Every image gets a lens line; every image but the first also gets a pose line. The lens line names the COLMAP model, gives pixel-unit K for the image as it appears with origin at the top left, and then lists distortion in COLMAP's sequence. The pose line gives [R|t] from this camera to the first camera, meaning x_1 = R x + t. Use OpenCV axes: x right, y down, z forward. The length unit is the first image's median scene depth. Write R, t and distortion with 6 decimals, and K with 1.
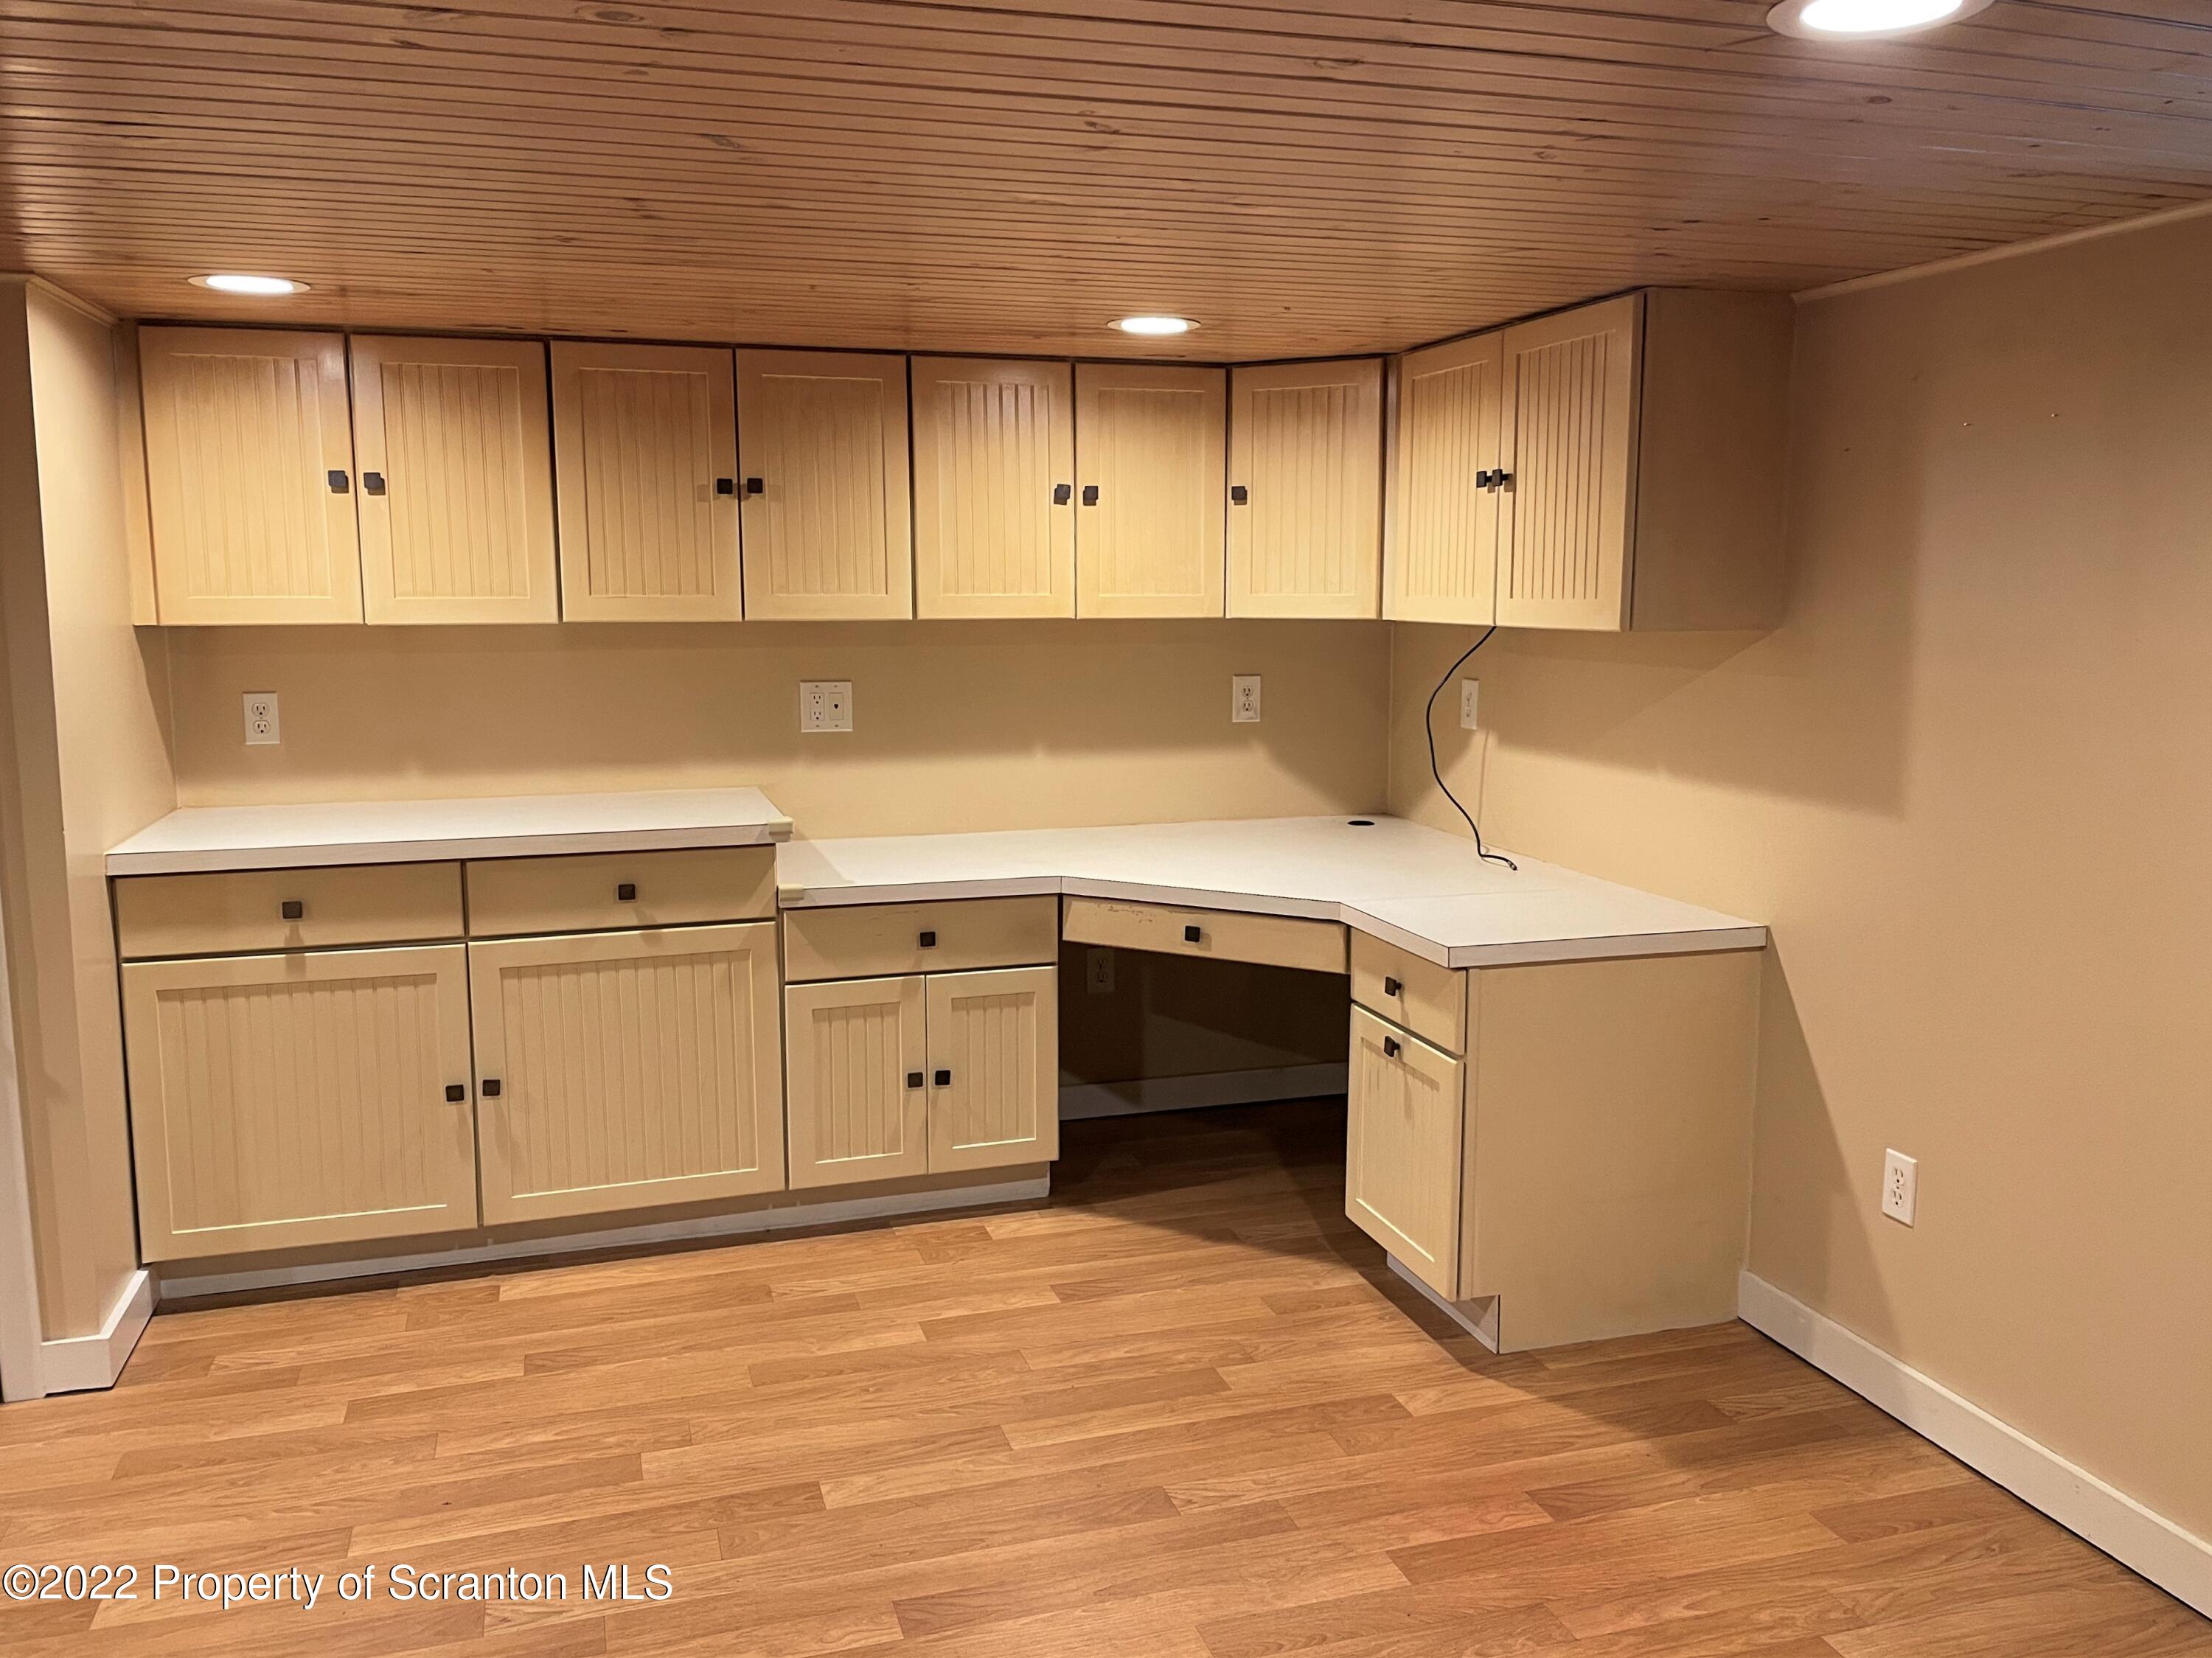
lens RADIAL K [[1806.1, 0, 1106.2], [0, 1806.1, 815.8], [0, 0, 1]] dist [0.122433, -0.187350]
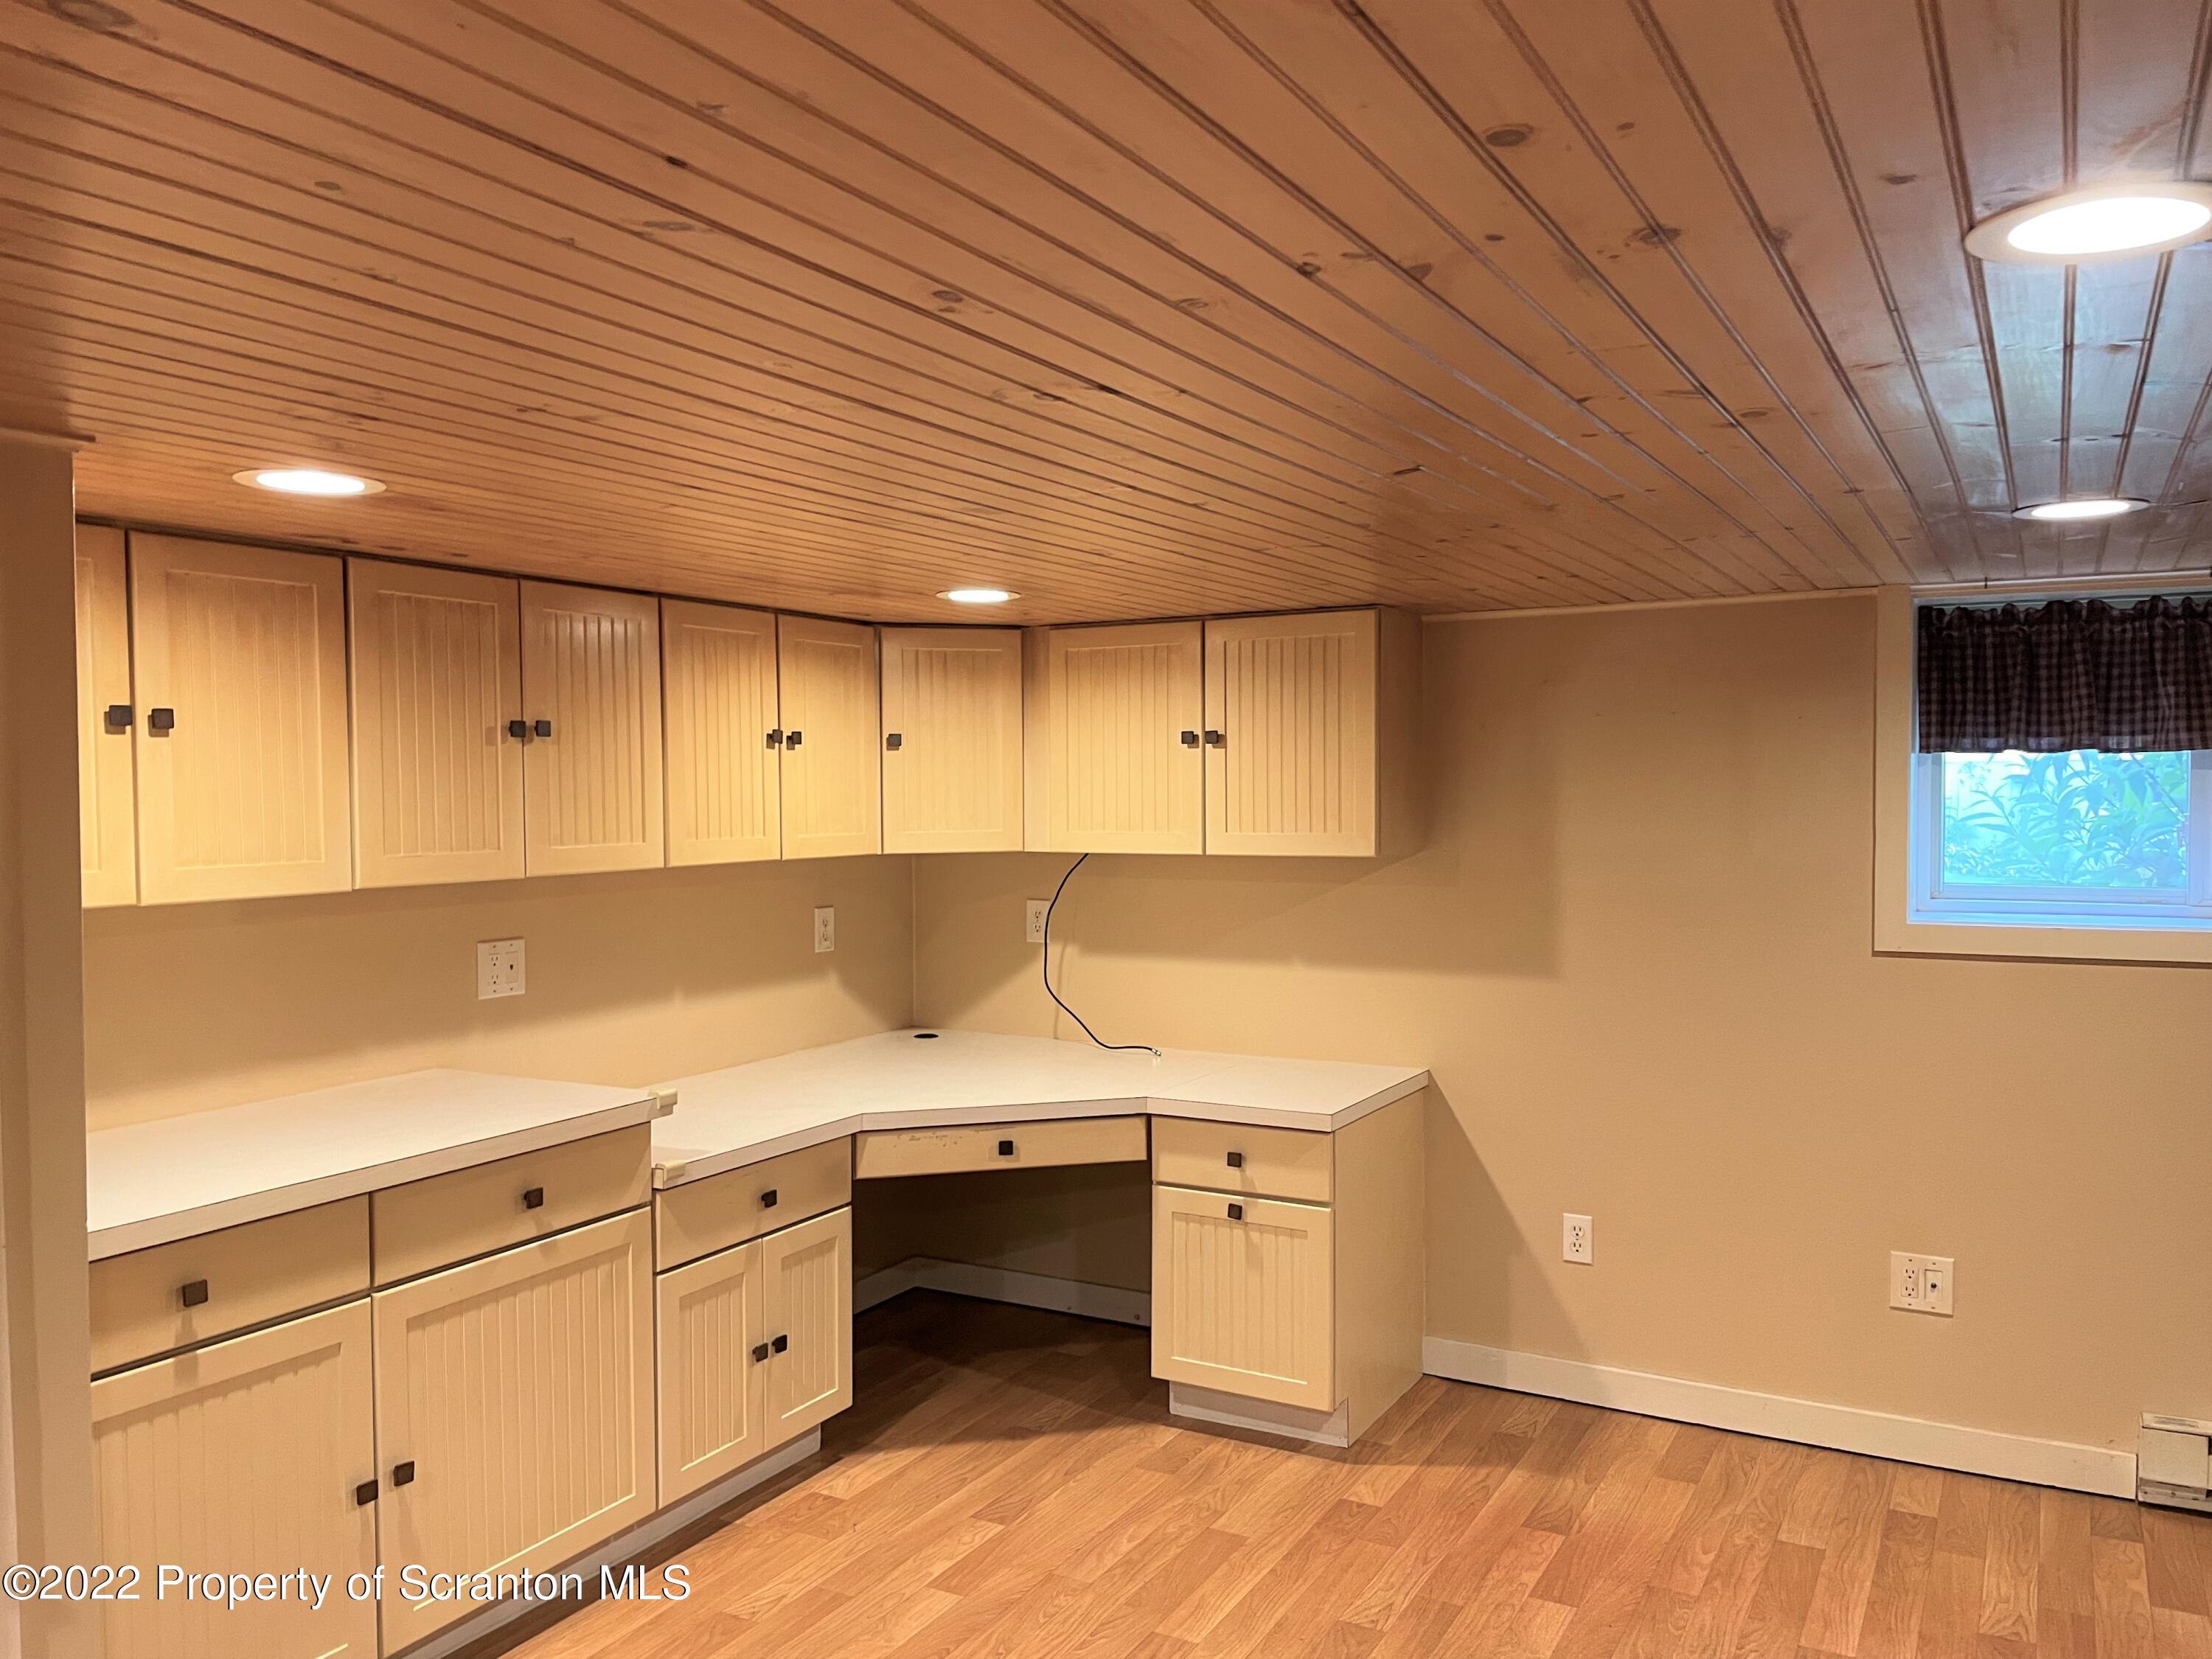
lens RADIAL K [[1735.2, 0, 1101.1], [0, 1735.2, 838.5], [0, 0, 1]] dist [0.106120, -0.144499]
pose [[0.716080, -0.027156, 0.697490, -0.638675], [0.098804, 0.993125, -0.062771, -0.047575], [-0.690990, 0.113864, 0.713840, 0.204250]]
